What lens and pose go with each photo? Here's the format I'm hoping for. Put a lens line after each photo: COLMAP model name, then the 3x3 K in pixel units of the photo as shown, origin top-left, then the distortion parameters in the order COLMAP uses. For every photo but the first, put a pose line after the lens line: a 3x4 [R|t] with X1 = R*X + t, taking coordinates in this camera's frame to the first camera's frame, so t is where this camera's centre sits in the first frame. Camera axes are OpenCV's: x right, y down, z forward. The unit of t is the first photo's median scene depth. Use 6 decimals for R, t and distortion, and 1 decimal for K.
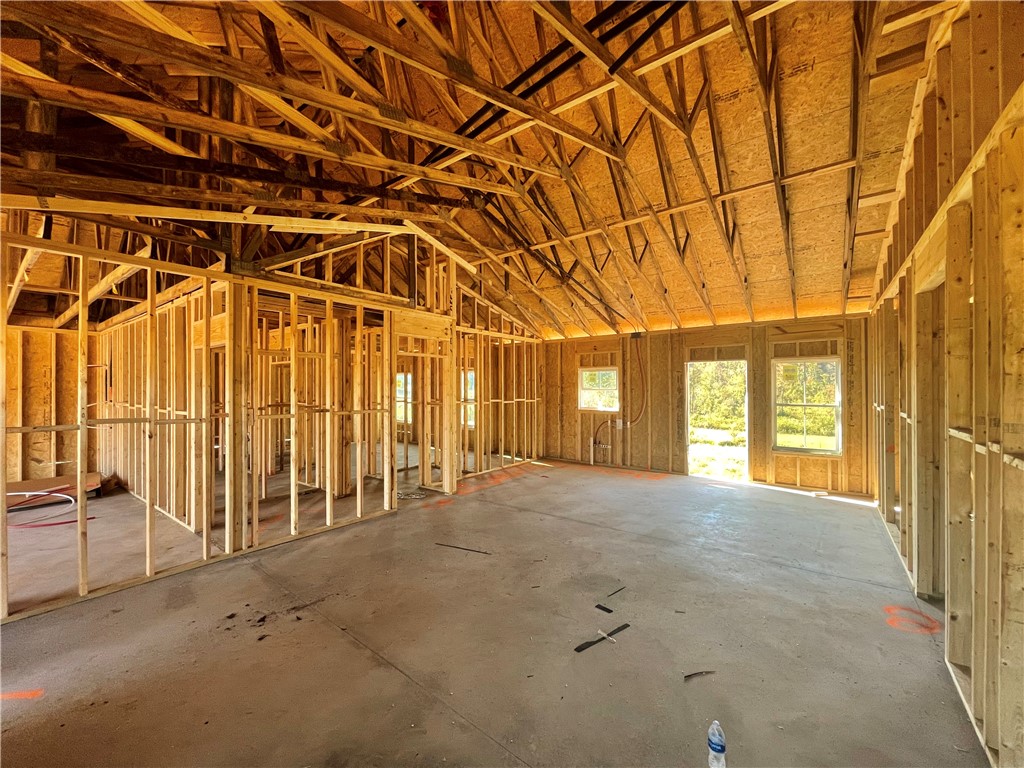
lens RADIAL K [[410.9, 0, 507.3], [0, 410.9, 388.9], [0, 0, 1]] dist [-0.005587, 0.001460]
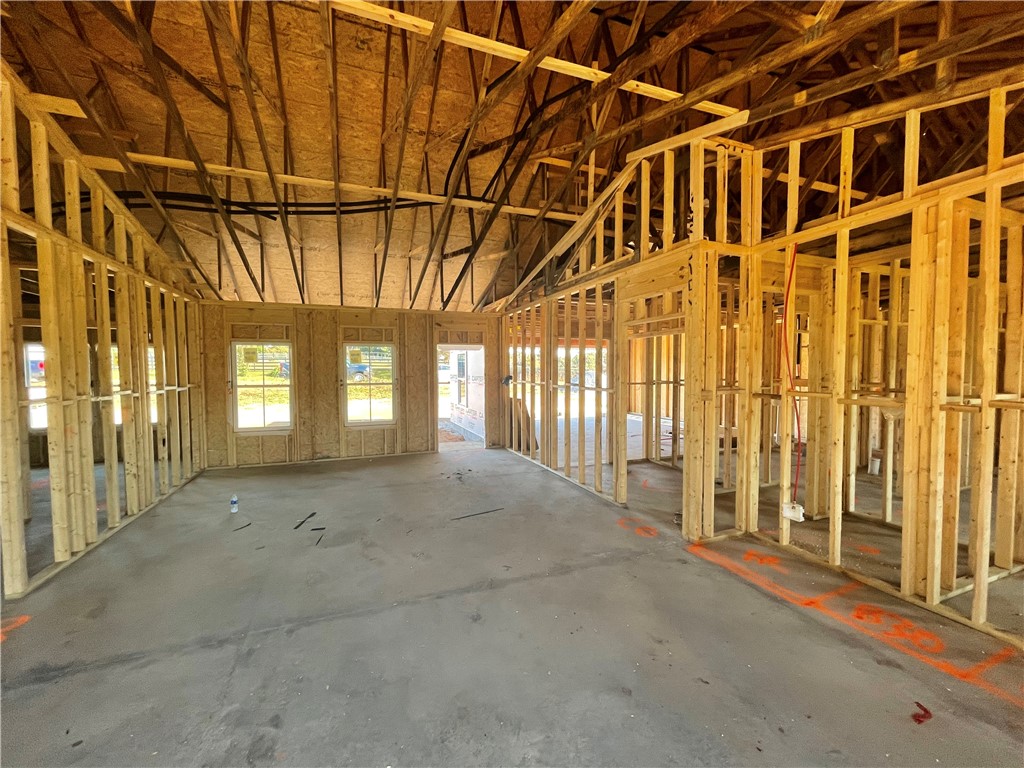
lens RADIAL K [[410.9, 0, 508.2], [0, 410.9, 380.2], [0, 0, 1]] dist [-0.005587, 0.001460]
pose [[-0.519340, 0.034293, -0.853880, 0.456443], [0.003999, 0.999281, 0.037700, -0.003577], [0.854559, 0.016164, -0.519103, 0.967607]]
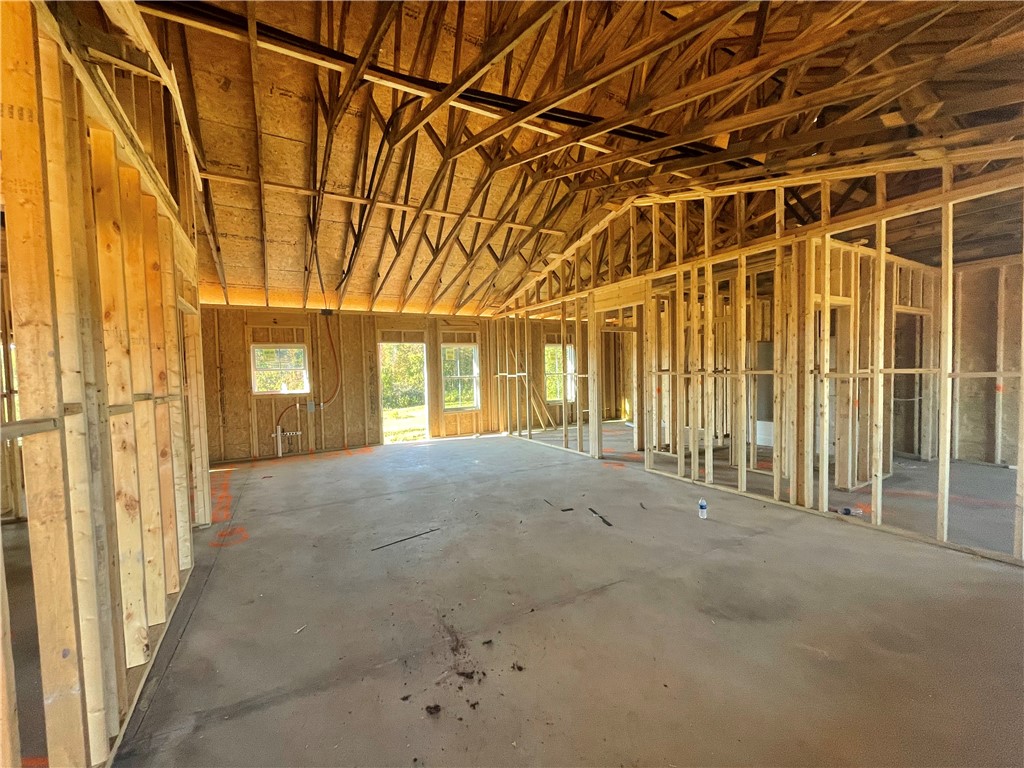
lens RADIAL K [[410.9, 0, 509.5], [0, 410.9, 385.2], [0, 0, 1]] dist [-0.005587, 0.001460]
pose [[0.387237, -0.041097, 0.921064, -0.485409], [0.028103, 0.999068, 0.032762, 0.024278], [-0.921552, 0.013198, 0.388031, 0.272555]]
